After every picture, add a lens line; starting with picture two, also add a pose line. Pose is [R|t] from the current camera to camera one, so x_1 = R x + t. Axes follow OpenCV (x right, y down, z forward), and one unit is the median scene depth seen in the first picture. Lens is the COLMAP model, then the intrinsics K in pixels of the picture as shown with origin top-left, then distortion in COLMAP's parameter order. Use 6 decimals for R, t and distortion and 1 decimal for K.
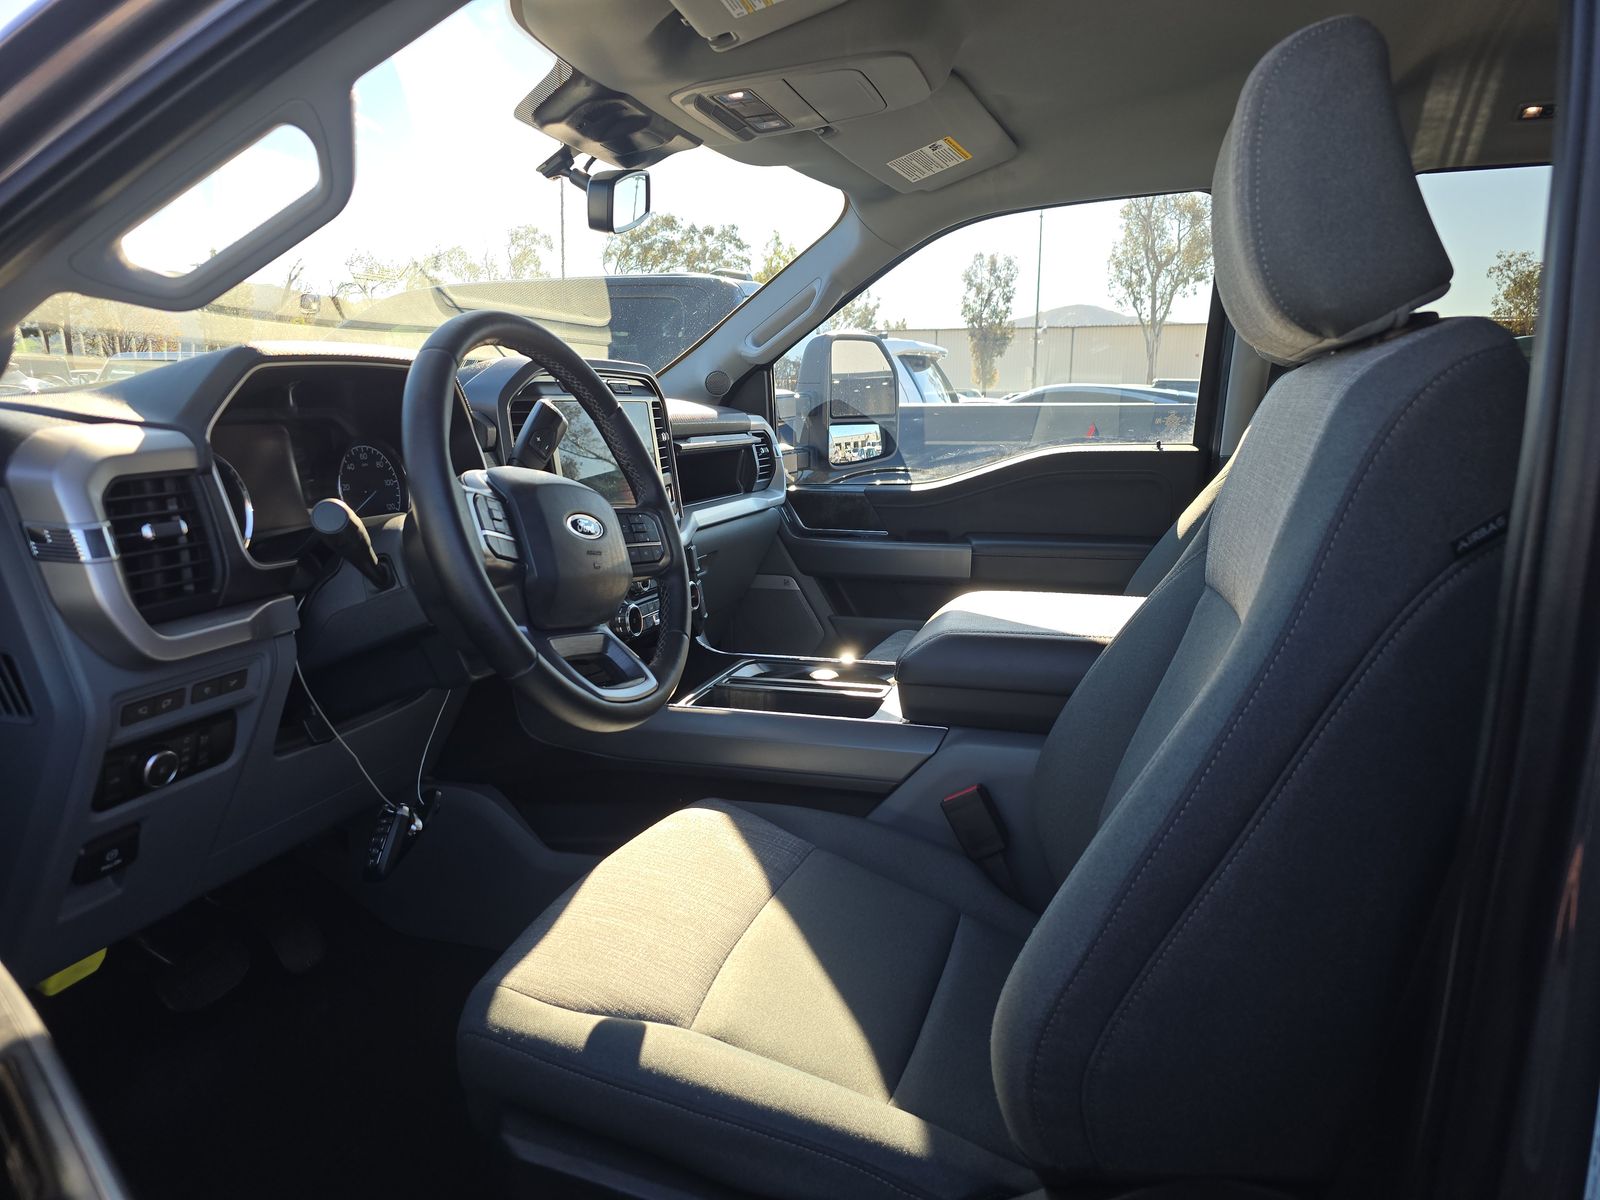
lens RADIAL K [[1083.5, 0, 800.0], [0, 1083.5, 600.0], [0, 0, 1]] dist [0.068133, -0.083200]
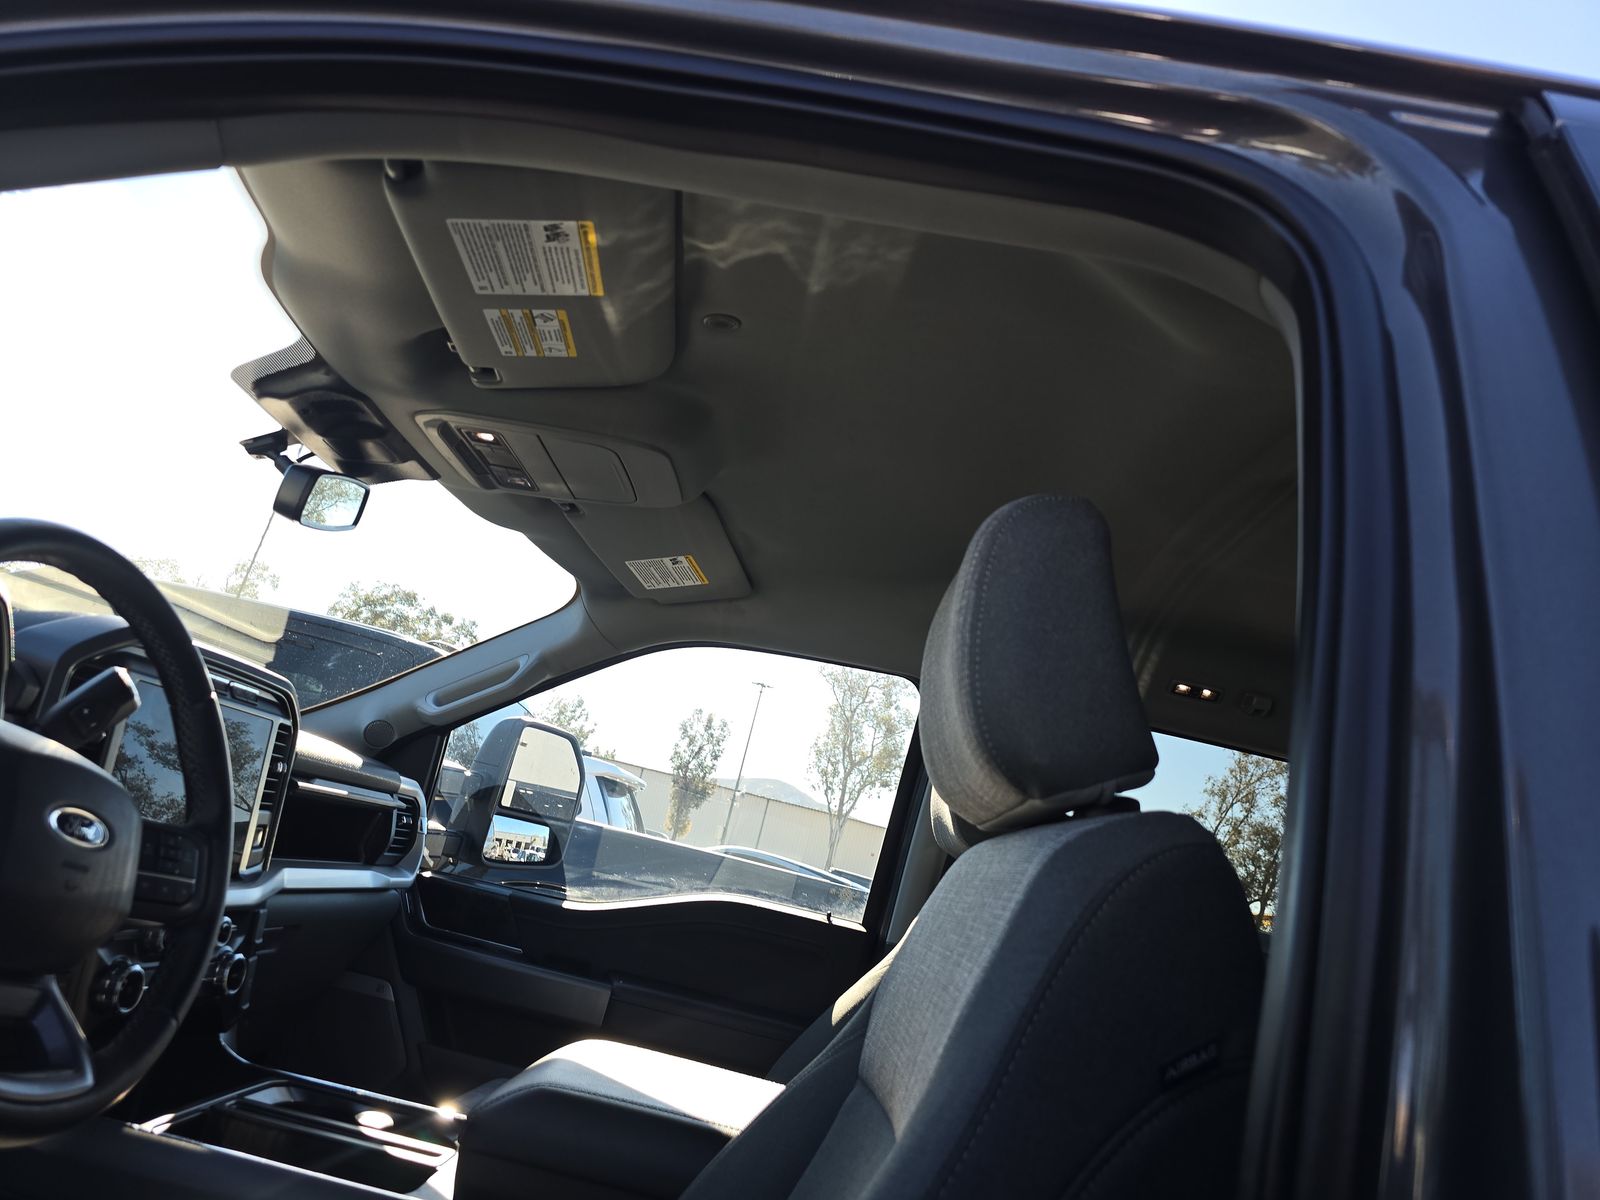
lens RADIAL K [[1079.2, 0, 809.7], [0, 1079.2, 586.0], [0, 0, 1]] dist [0.064721, -0.066440]
pose [[0.931662, 0.290069, 0.218784, 0.033892], [-0.177686, 0.889007, -0.422012, 0.007434], [-0.316913, 0.354298, 0.879795, 0.108361]]
